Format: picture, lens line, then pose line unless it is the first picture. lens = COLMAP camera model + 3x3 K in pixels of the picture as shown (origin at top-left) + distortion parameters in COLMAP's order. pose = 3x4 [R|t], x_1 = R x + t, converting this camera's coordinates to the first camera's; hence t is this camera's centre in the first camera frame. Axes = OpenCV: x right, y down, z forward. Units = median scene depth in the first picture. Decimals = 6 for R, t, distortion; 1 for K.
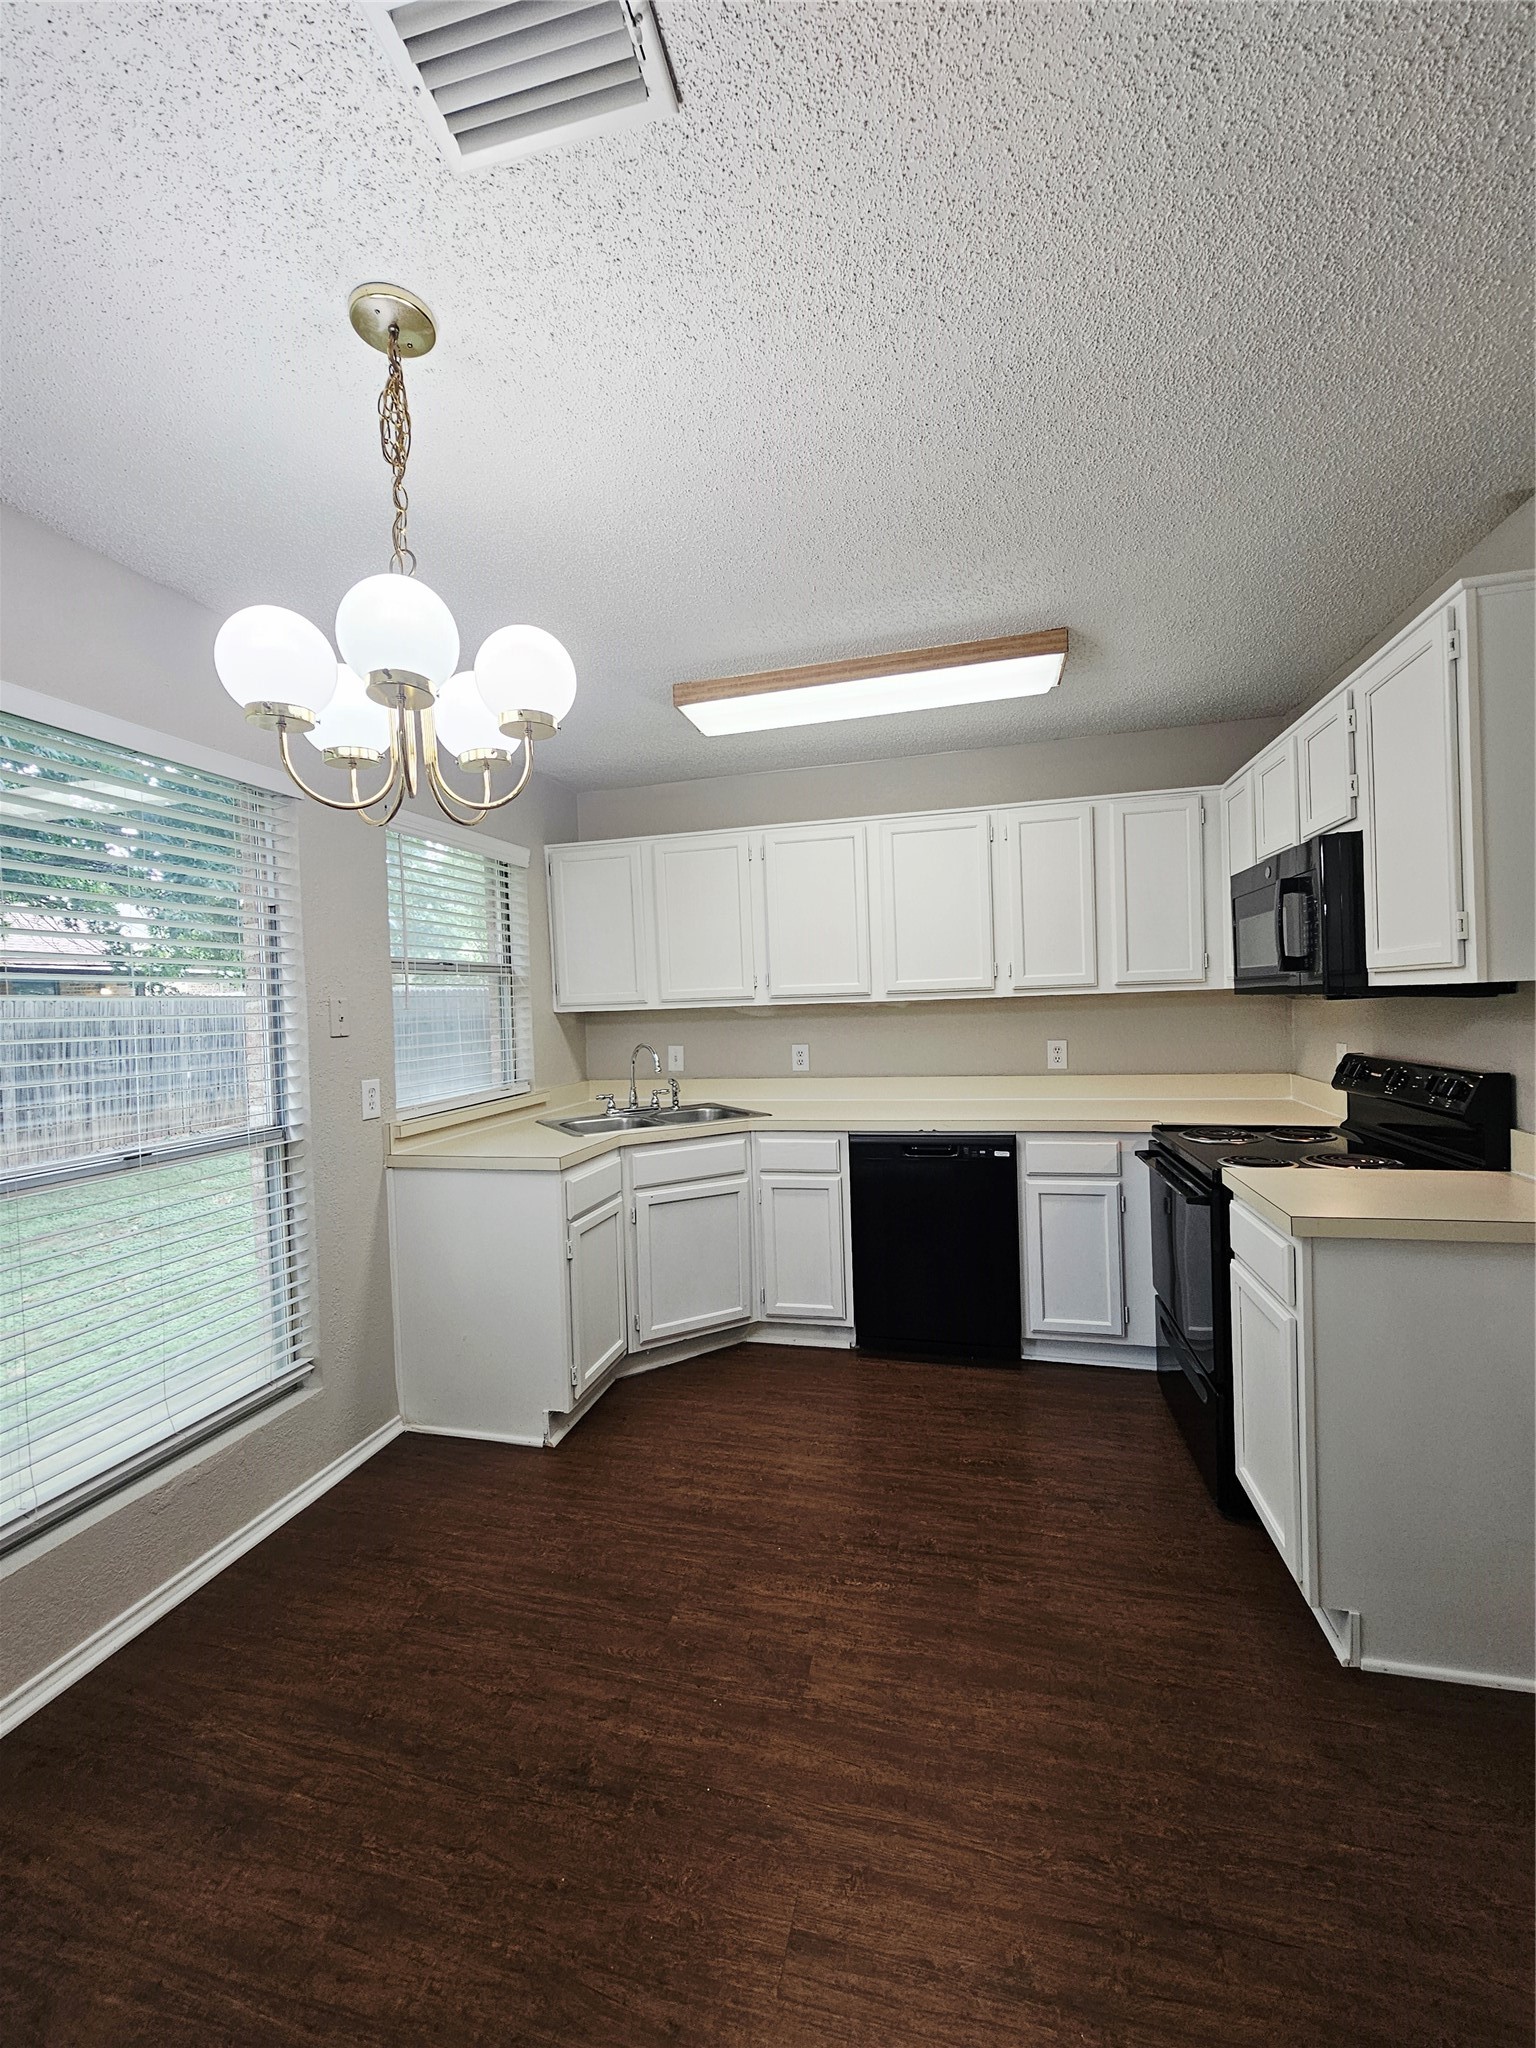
lens RADIAL K [[840.5, 0, 754.4], [0, 840.5, 1016.4], [0, 0, 1]] dist [-0.001292, 0.000420]
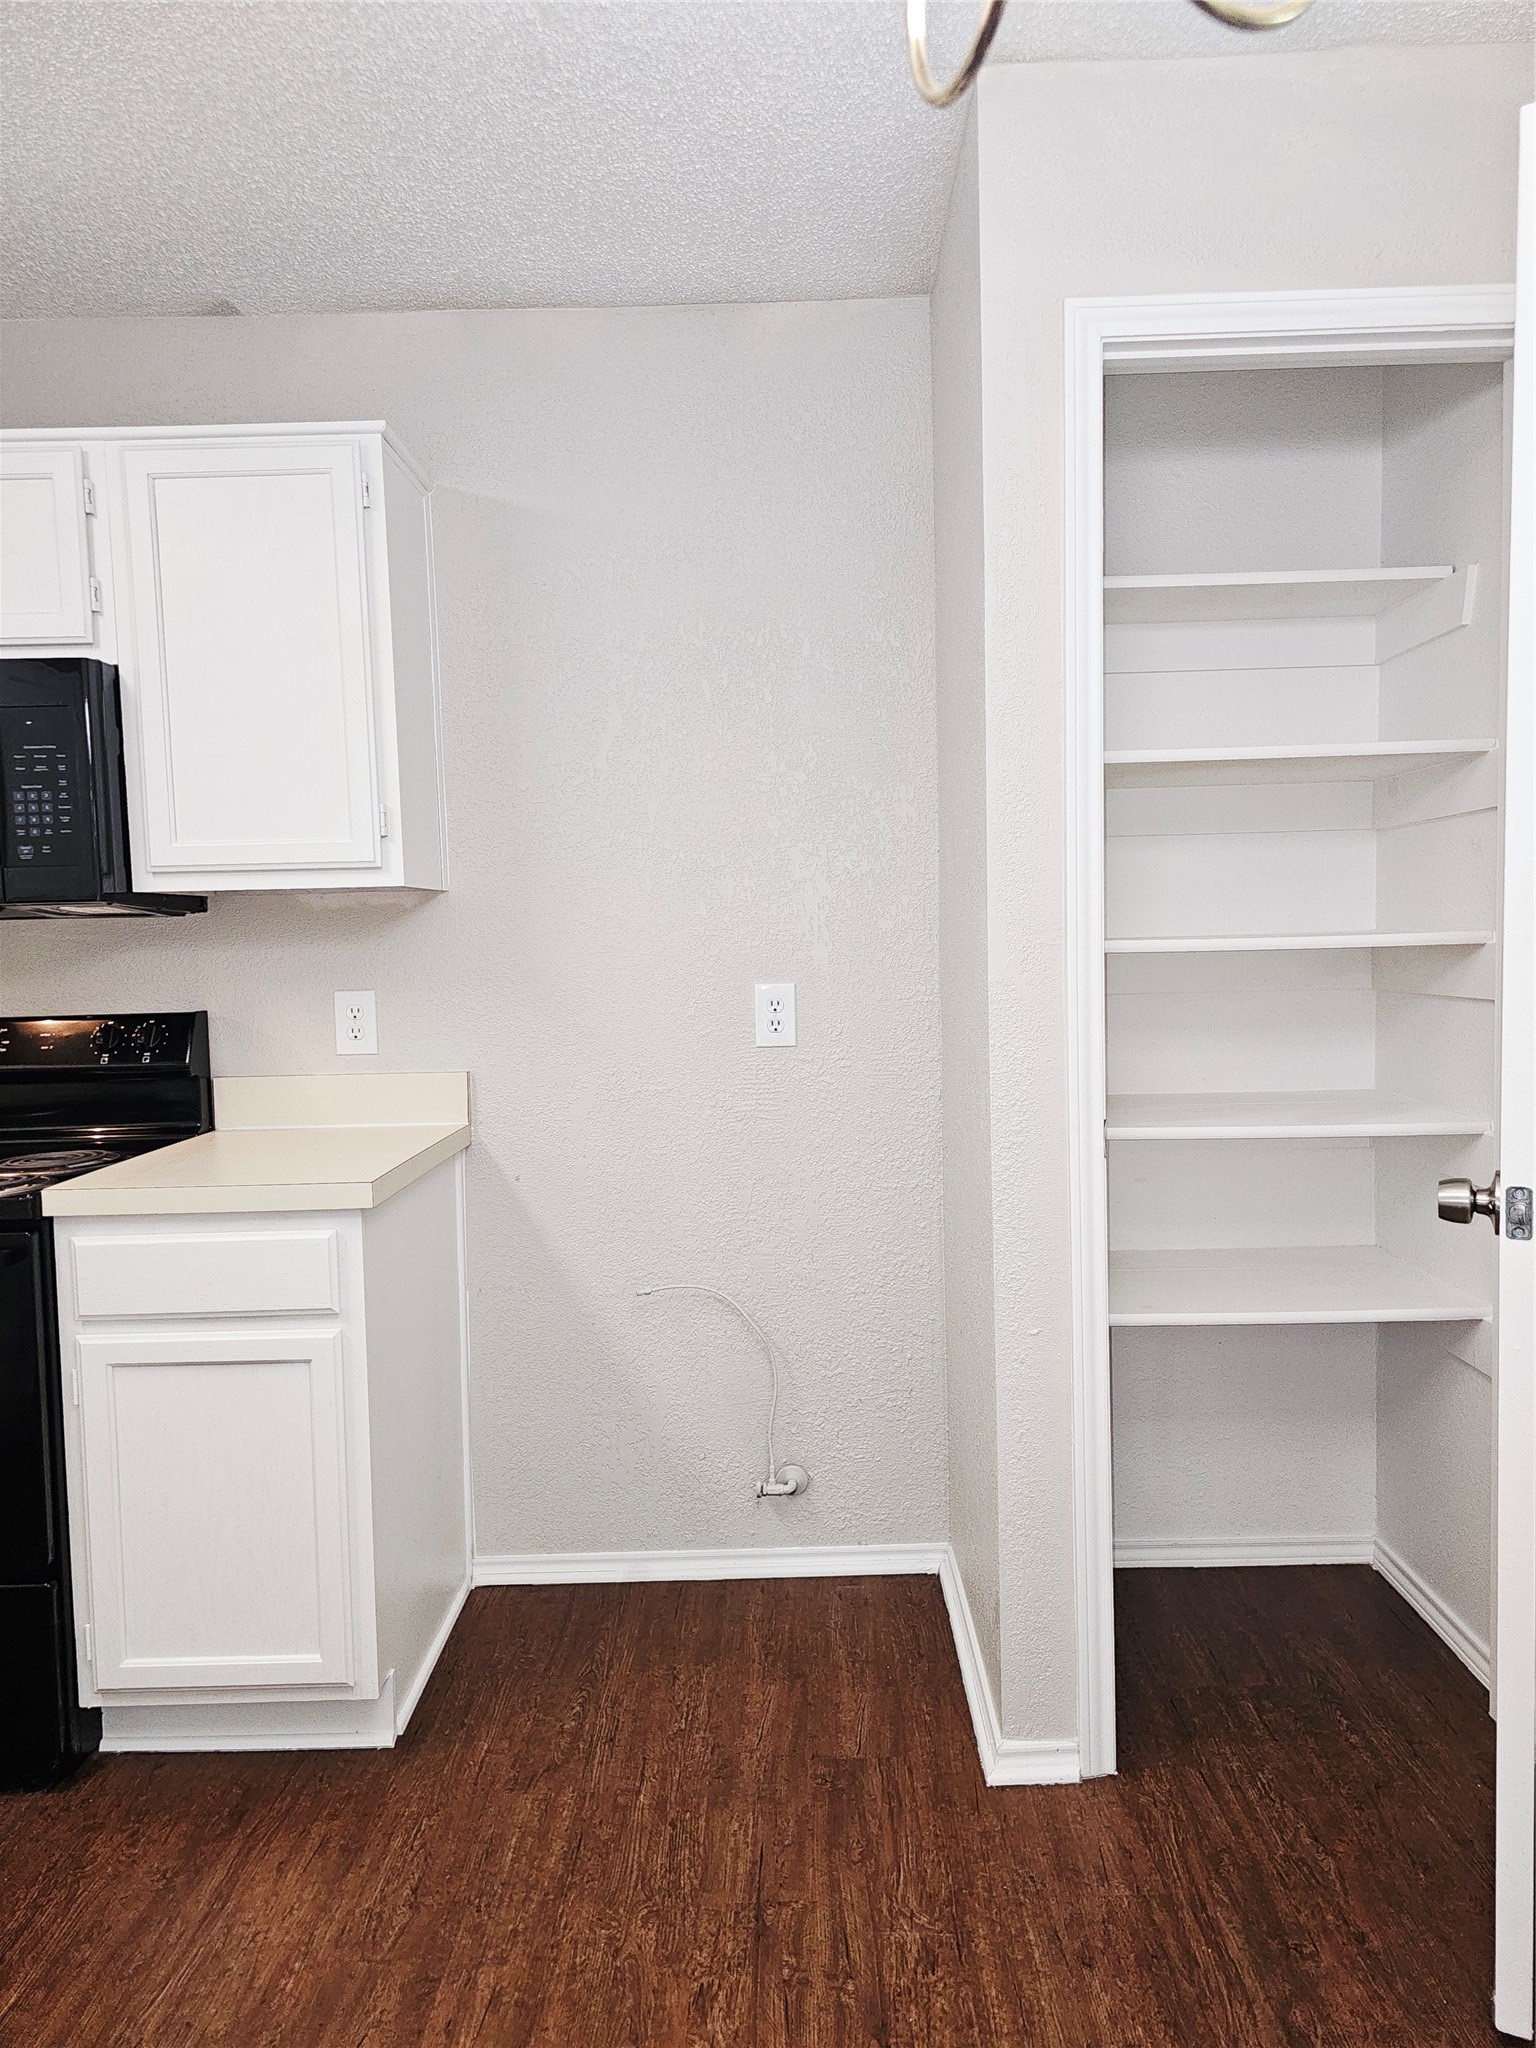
lens RADIAL K [[1371.9, 0, 777.5], [0, 1371.9, 1026.5], [0, 0, 1]] dist [0.061442, -0.050382]
pose [[-0.246316, -0.021471, 0.968952, -0.394594], [0.048493, 0.998229, 0.034447, 0.045929], [-0.967976, 0.055473, -0.244839, 0.580723]]
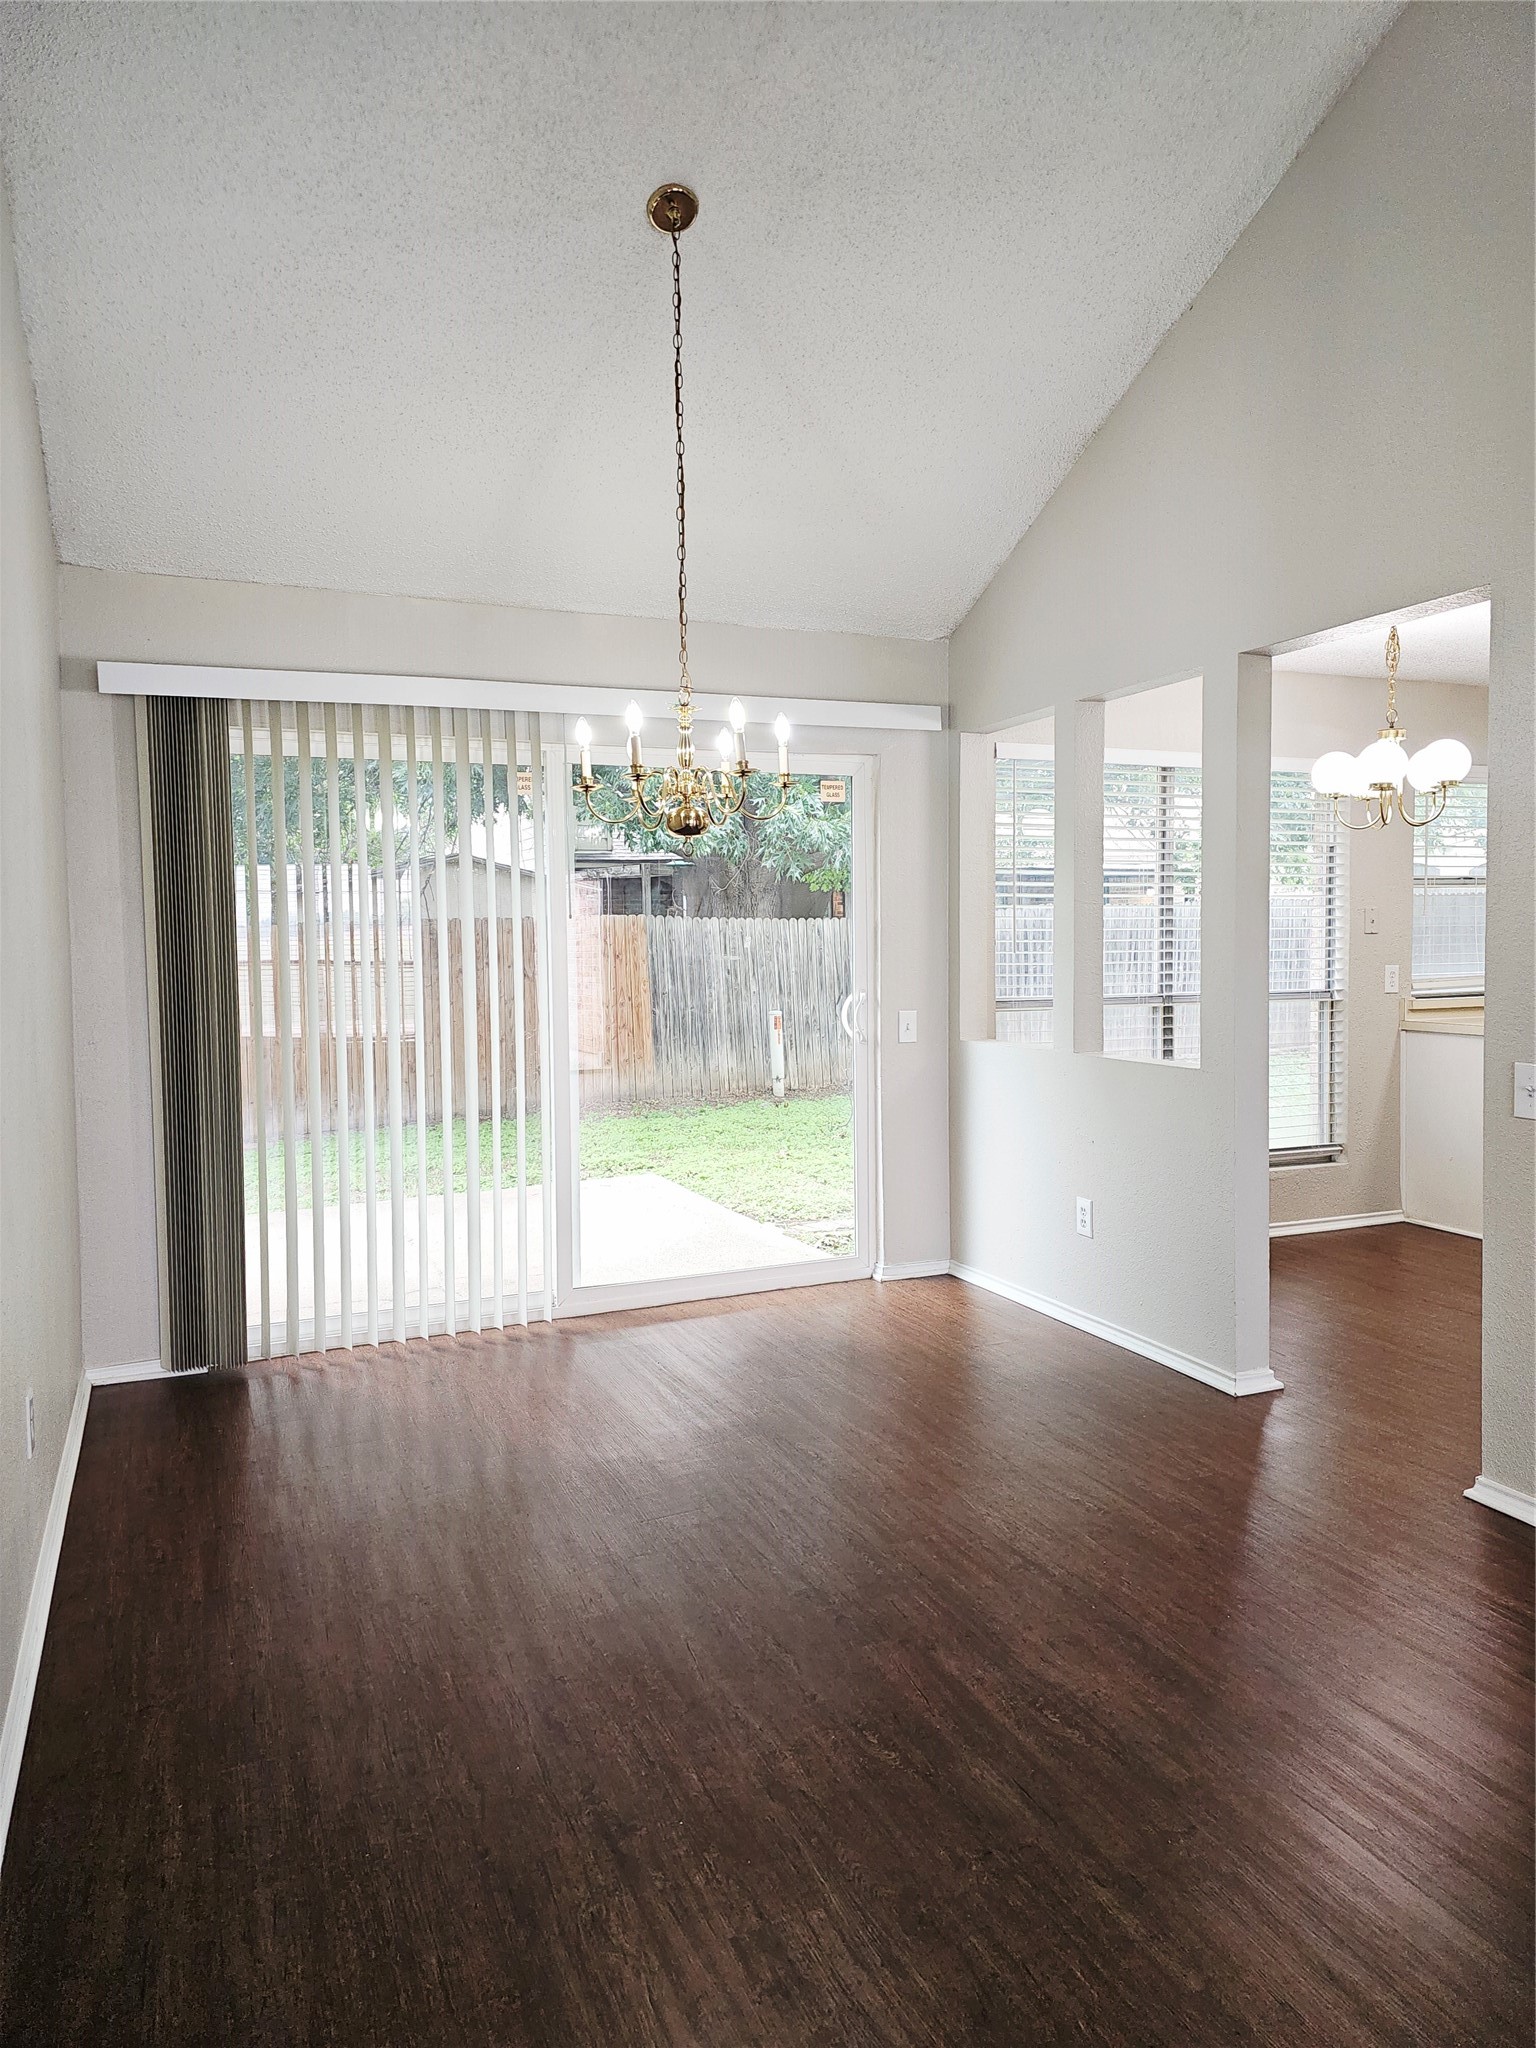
lens RADIAL K [[1371.9, 0, 780.3], [0, 1371.9, 1016.0], [0, 0, 1]] dist [0.061442, -0.050382]
pose [[0.612387, 0.065280, -0.787858, 0.744475], [-0.019758, 0.997537, 0.067296, 0.024050], [0.790311, -0.025645, 0.612169, -1.223822]]
